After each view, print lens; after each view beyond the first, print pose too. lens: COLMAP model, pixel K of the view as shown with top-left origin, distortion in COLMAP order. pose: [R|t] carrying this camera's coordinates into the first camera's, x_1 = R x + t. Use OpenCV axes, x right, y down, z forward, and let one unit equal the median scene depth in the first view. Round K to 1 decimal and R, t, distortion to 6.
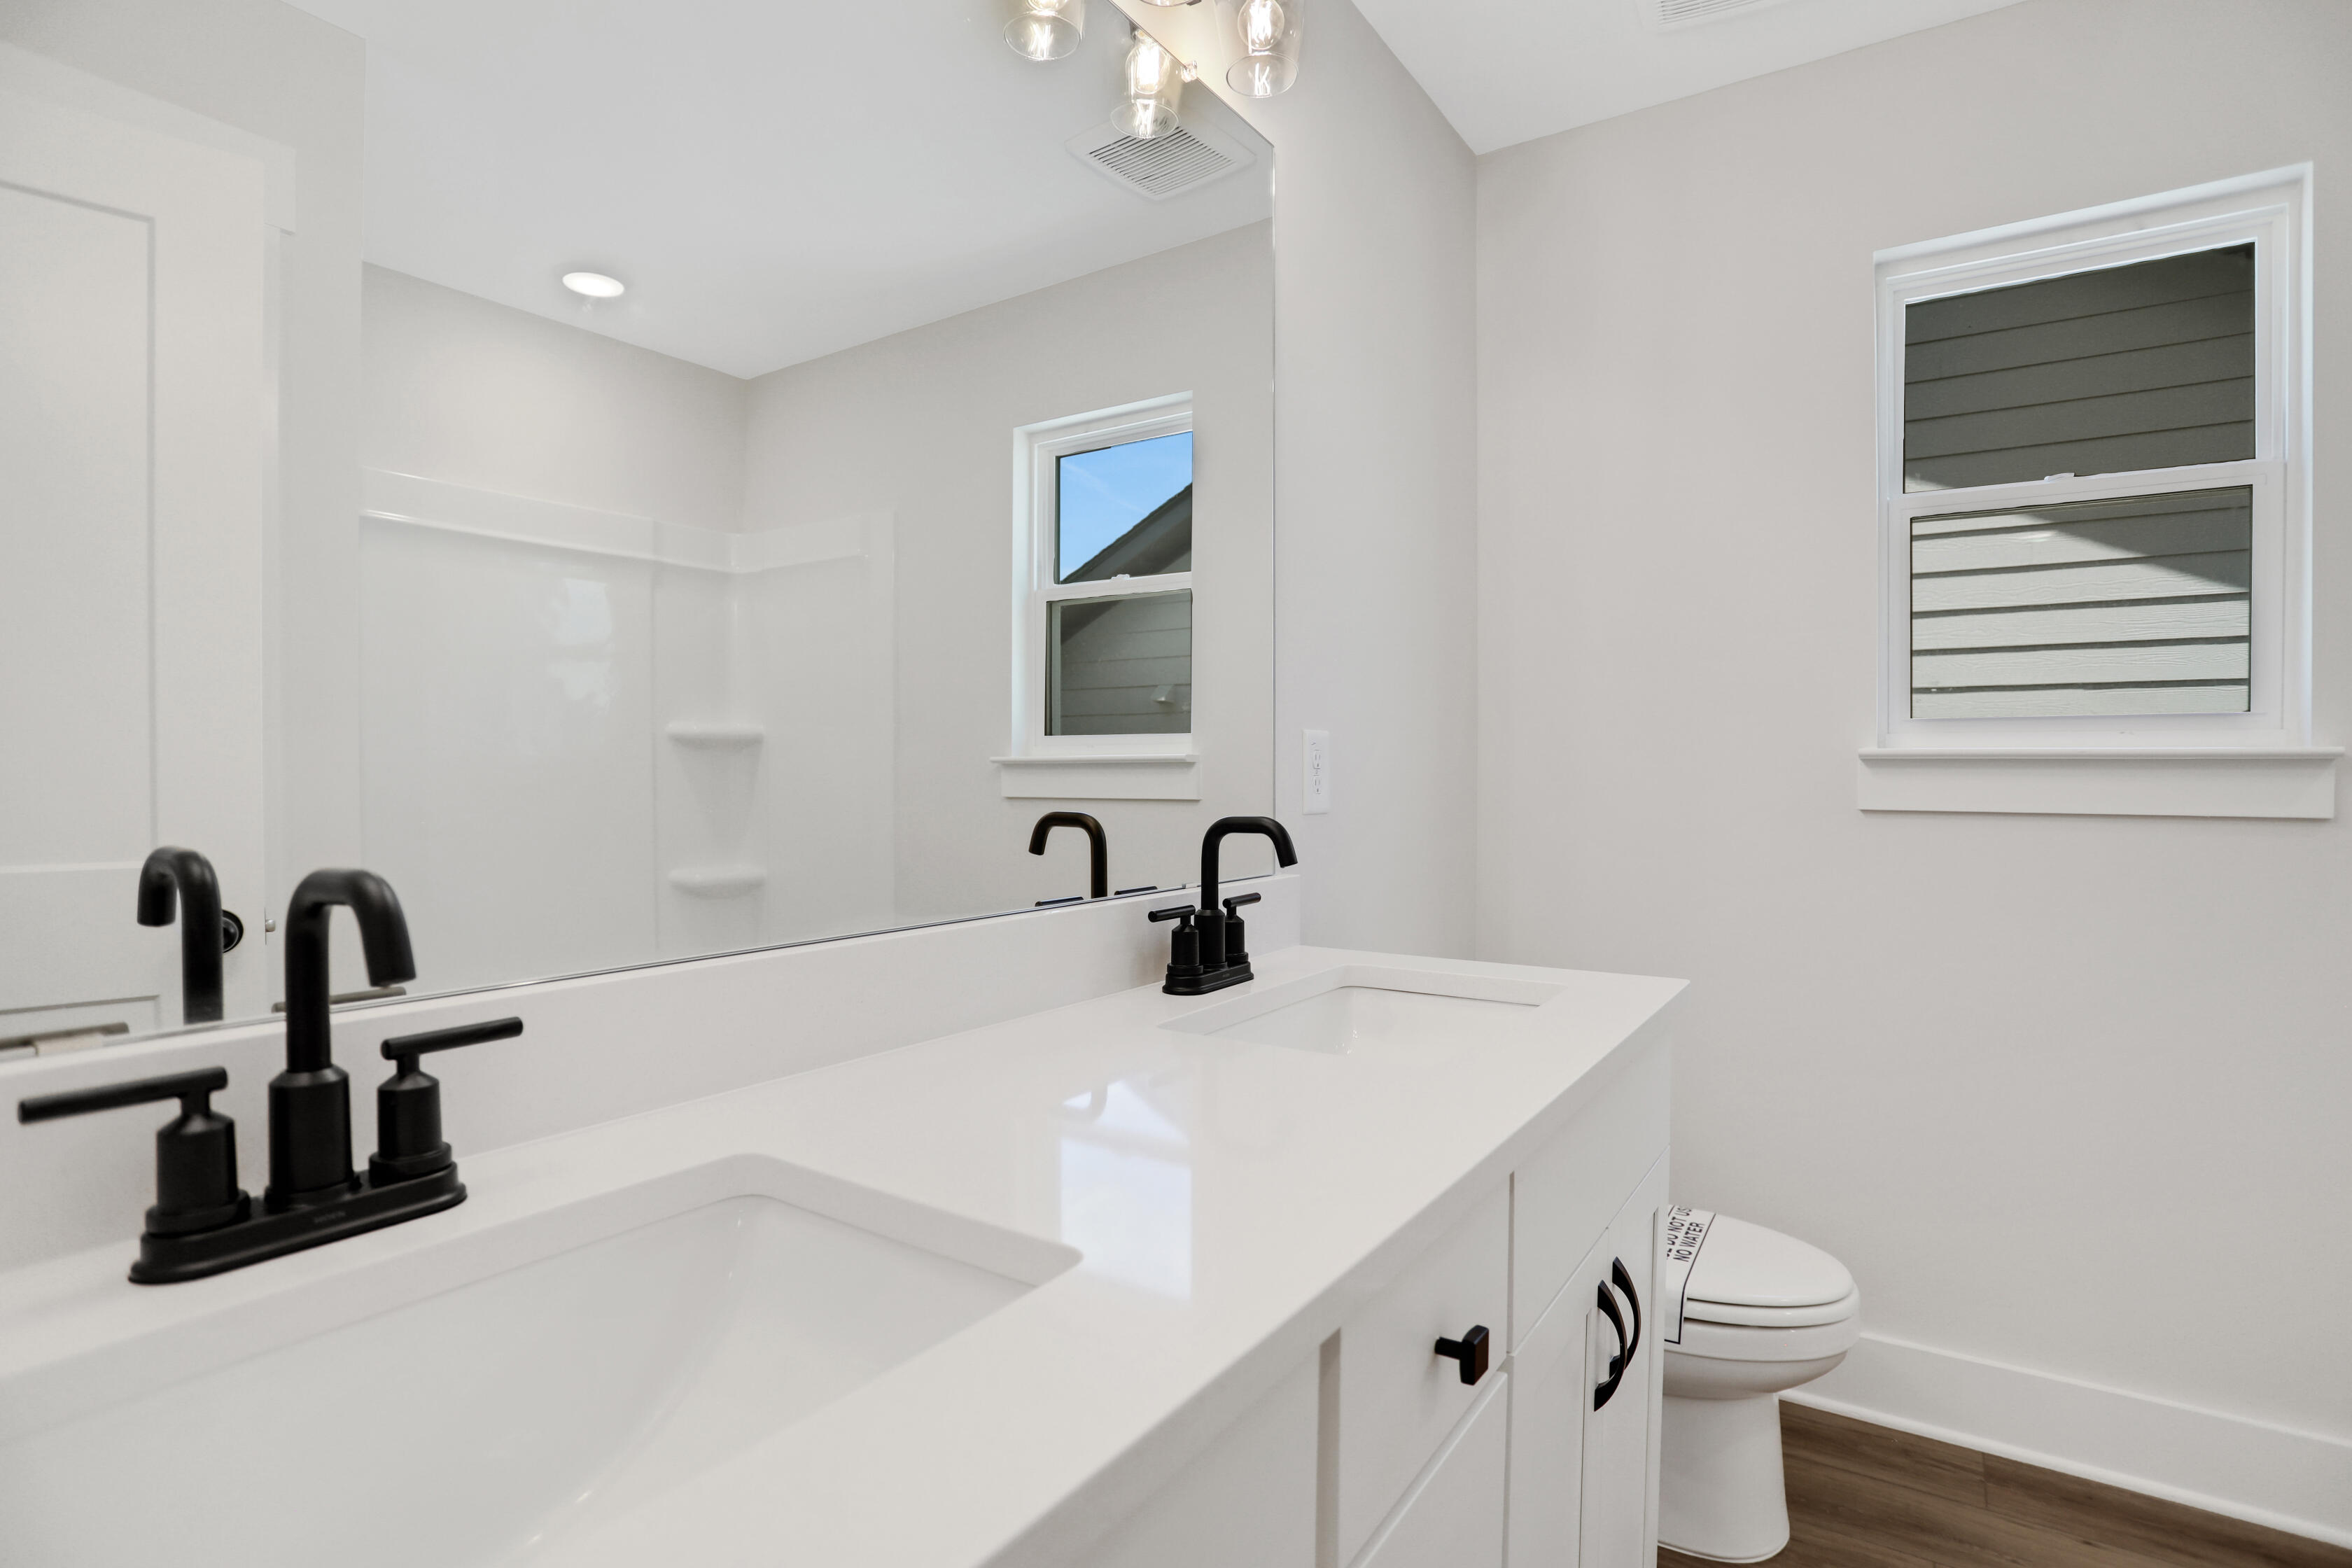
lens RADIAL K [[1162.4, 0, 1176.5], [0, 1162.4, 779.3], [0, 0, 1]] dist [-0.054351, 0.022167]
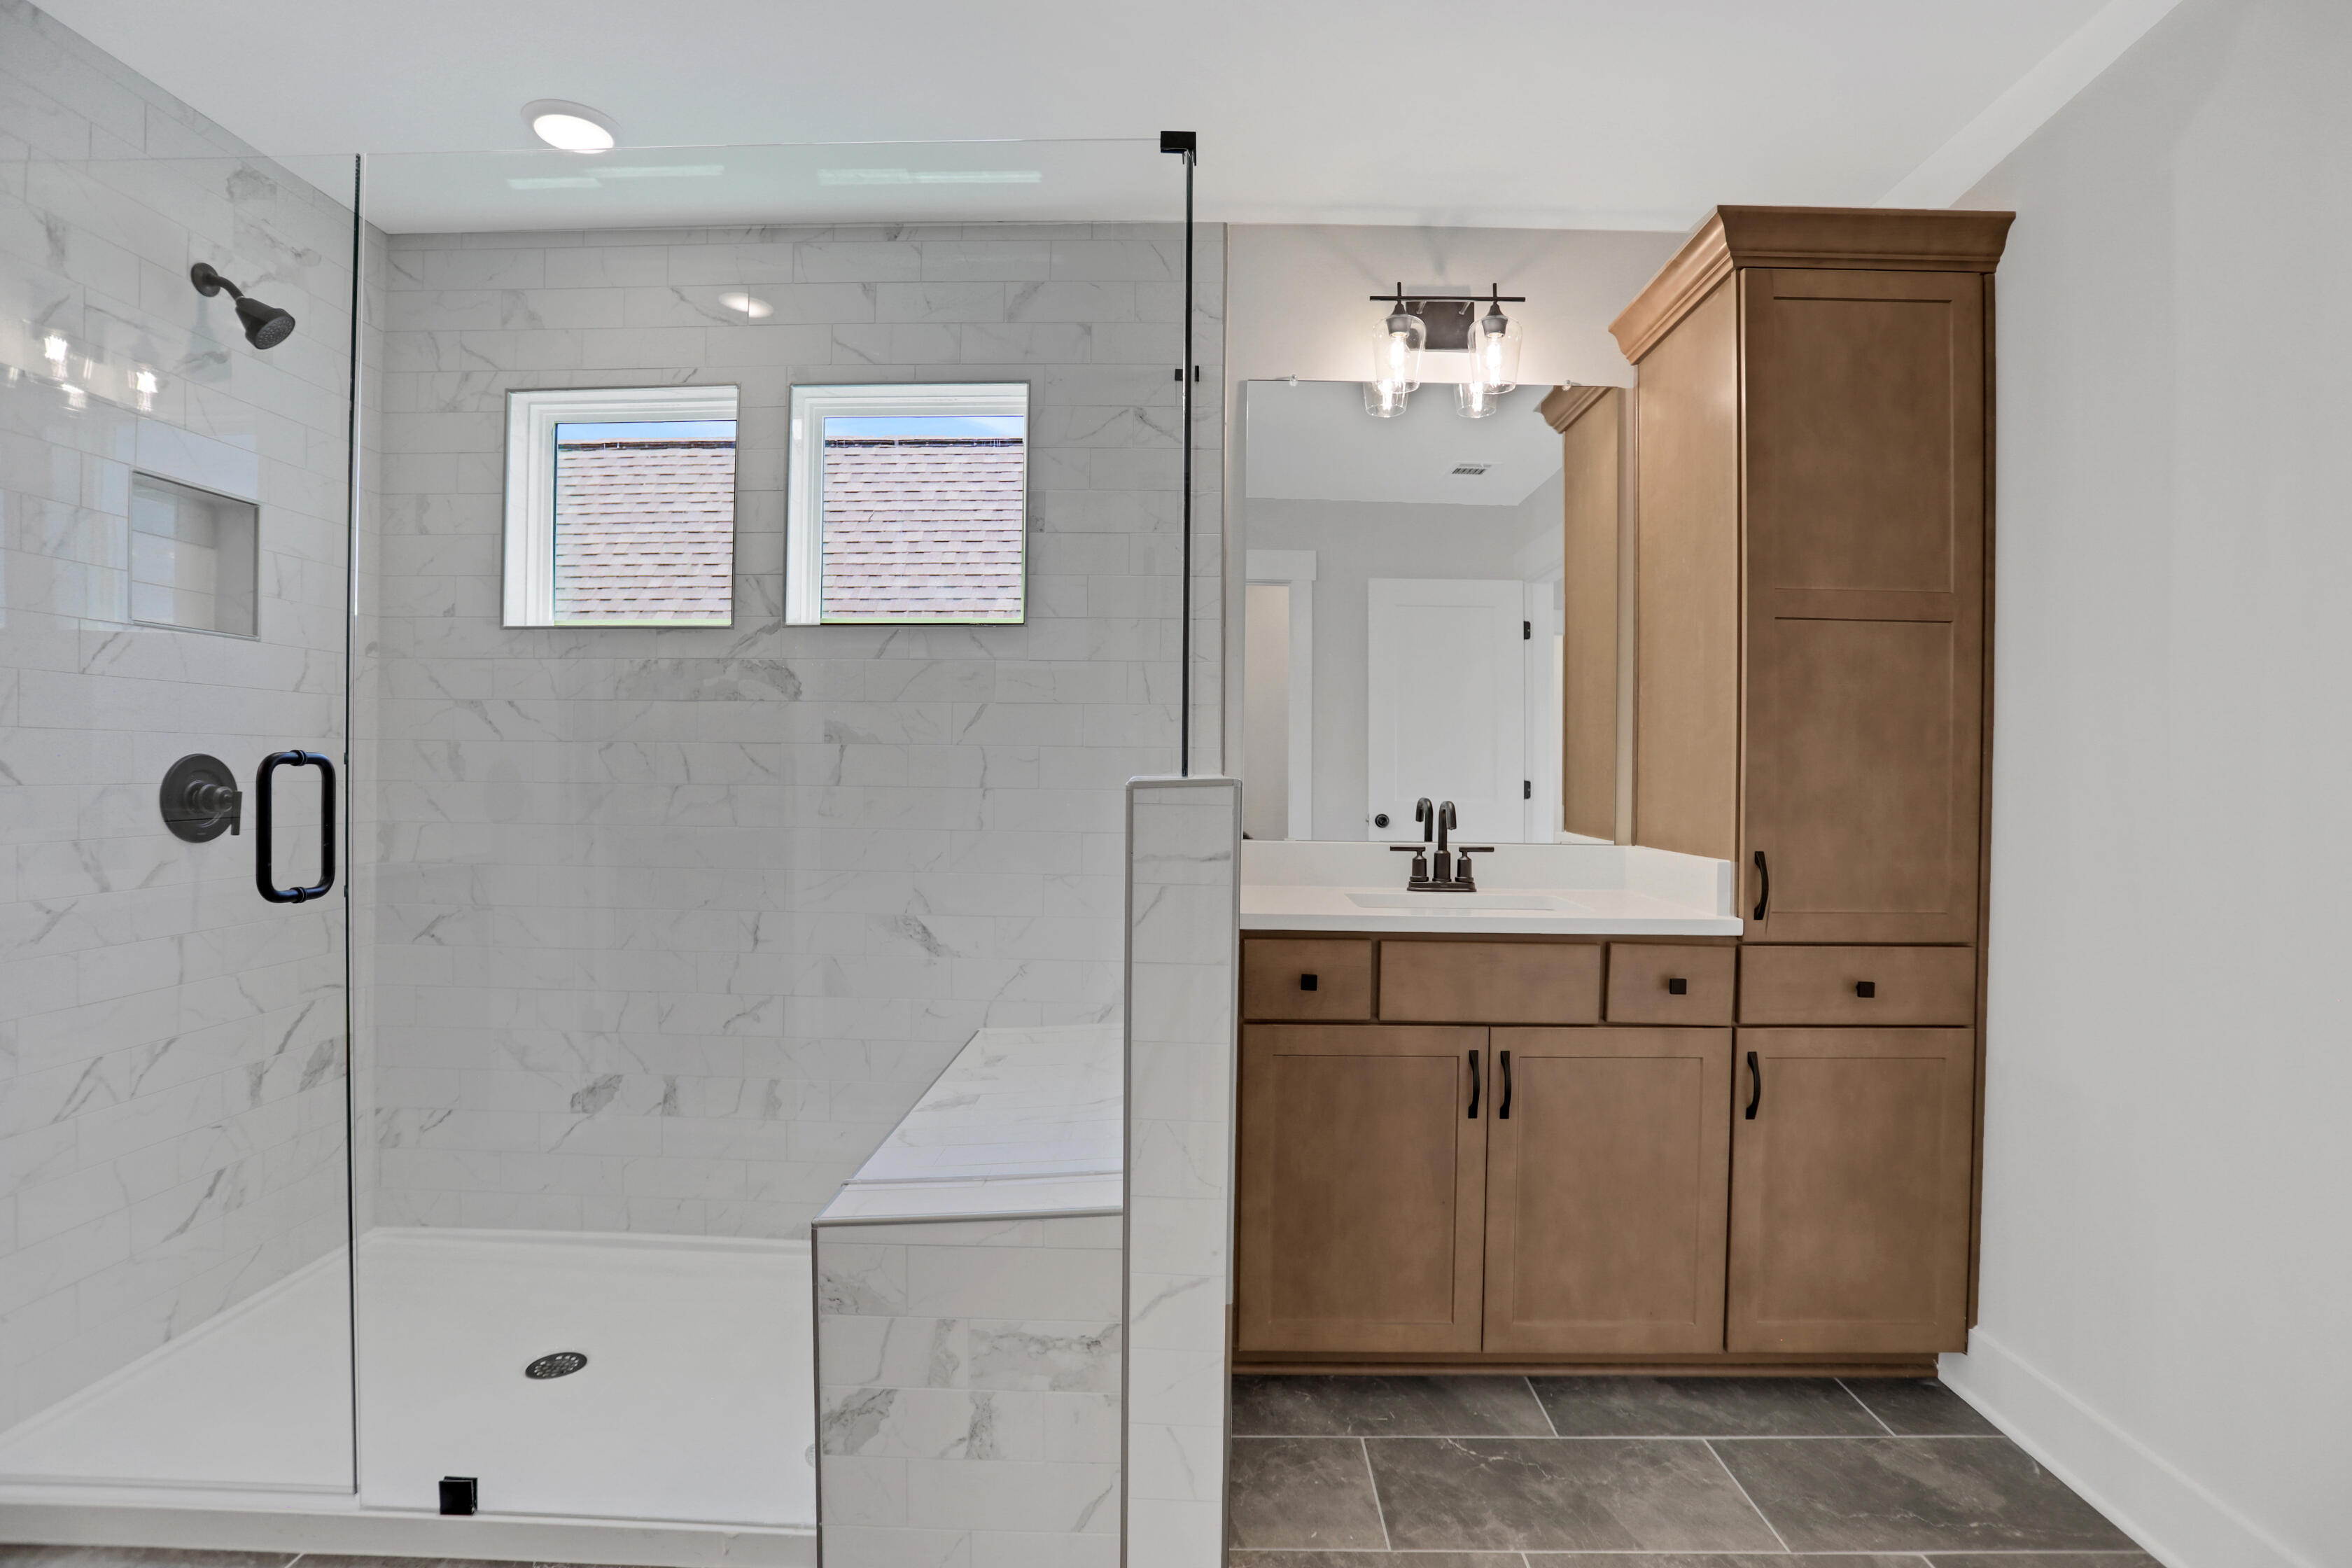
lens RADIAL K [[1162.4, 0, 1153.9], [0, 1162.4, 781.0], [0, 0, 1]] dist [-0.054351, 0.022167]
pose [[0.536356, 0.007920, -0.843954, 2.084430], [-0.016357, 0.999866, -0.001012, 0.026850], [0.843833, 0.014347, 0.536414, -2.009271]]
